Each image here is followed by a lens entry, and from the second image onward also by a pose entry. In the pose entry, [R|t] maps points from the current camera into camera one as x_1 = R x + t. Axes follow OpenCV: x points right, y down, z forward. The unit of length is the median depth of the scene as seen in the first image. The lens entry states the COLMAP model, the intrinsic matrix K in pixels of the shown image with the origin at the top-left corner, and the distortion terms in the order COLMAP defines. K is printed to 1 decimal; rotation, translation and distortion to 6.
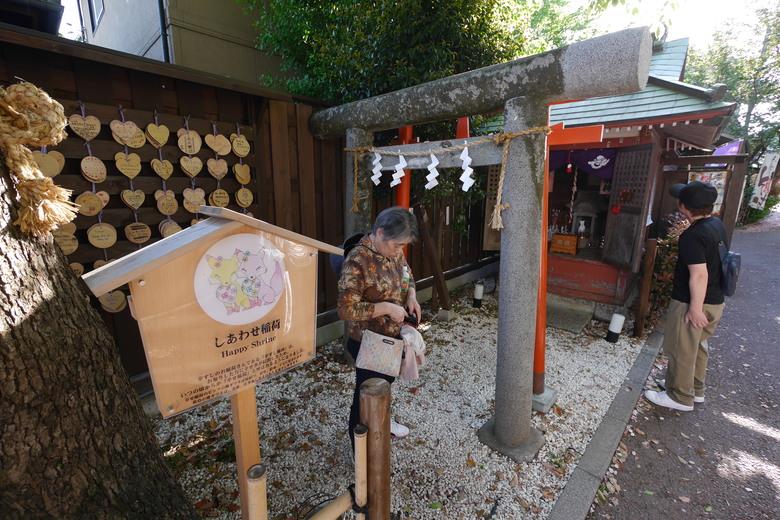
lens RADIAL K [[341.6, 0, 387.0], [0, 341.6, 257.7], [0, 0, 1]] dist [0.001081, 0.000155]
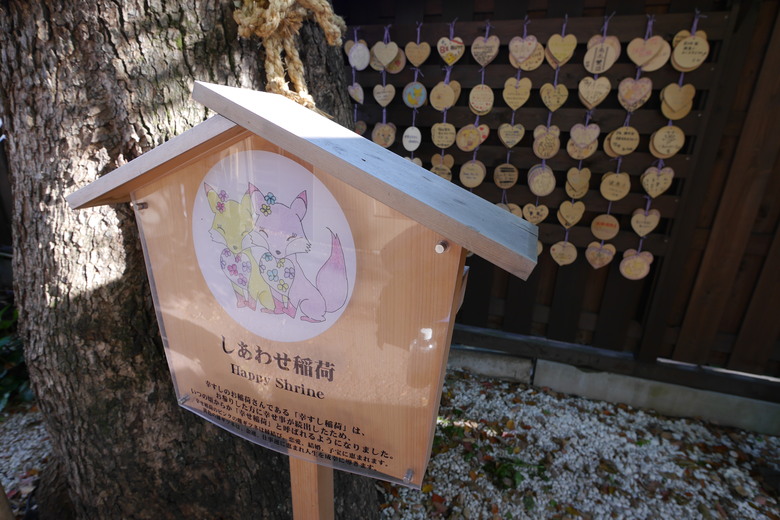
lens RADIAL K [[380.4, 0, 389.6], [0, 380.4, 257.0], [0, 0, 1]] dist [0.000563, 0.000190]
pose [[0.406565, 0.296311, -0.864237, 0.039722], [-0.217035, 0.950191, 0.223681, -0.031159], [0.887469, 0.096629, 0.450624, 0.340667]]
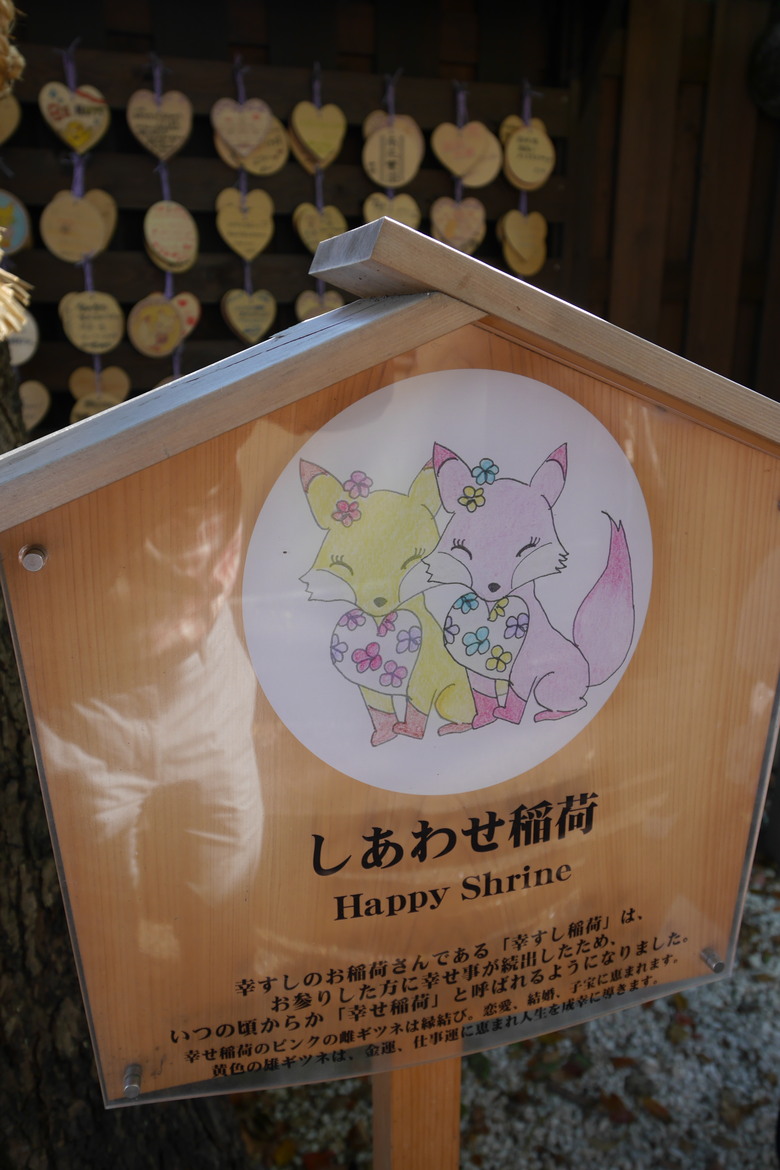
lens RADIAL K [[912.1, 0, 389.5], [0, 912.1, 579.6], [0, 0, 1]] dist [0.017200, 0.003557]
pose [[0.861253, 0.133340, -0.490370, -0.066907], [-0.094663, 0.990168, 0.102985, 0.000523], [0.499281, -0.042276, 0.865408, 0.183102]]
